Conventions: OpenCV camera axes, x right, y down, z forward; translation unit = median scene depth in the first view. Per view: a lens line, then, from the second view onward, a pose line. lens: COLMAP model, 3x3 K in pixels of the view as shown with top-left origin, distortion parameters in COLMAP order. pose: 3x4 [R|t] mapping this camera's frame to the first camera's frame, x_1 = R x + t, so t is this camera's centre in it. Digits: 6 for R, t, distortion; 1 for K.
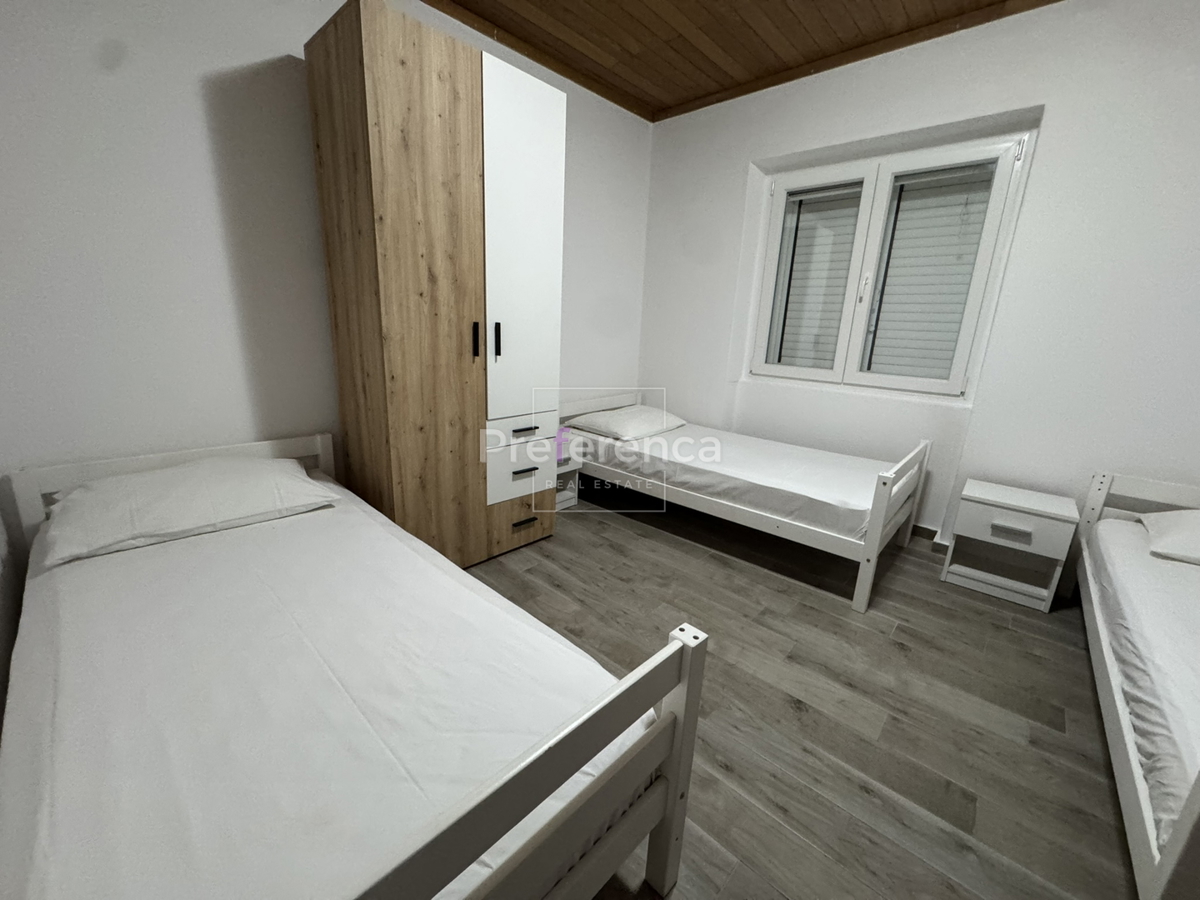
lens RADIAL K [[477.3, 0, 600.0], [0, 477.3, 450.0], [0, 0, 1]] dist [-0.001982, -0.000232]
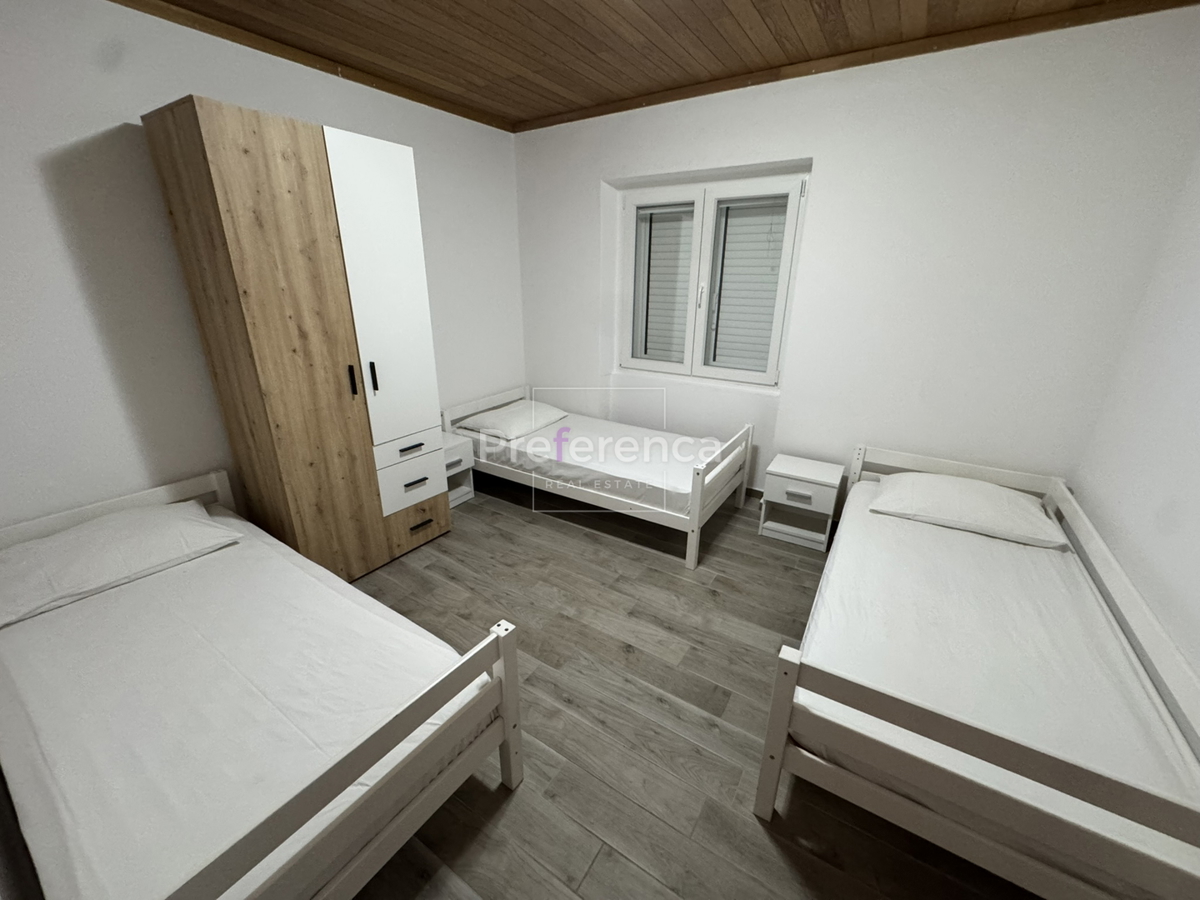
lens RADIAL K [[477.3, 0, 600.0], [0, 477.3, 450.0], [0, 0, 1]] dist [-0.001982, -0.000232]
pose [[0.985462, -0.088320, 0.145133, 0.143318], [0.073944, 0.992070, 0.101635, -0.140567], [-0.152958, -0.089426, 0.984178, -0.227432]]
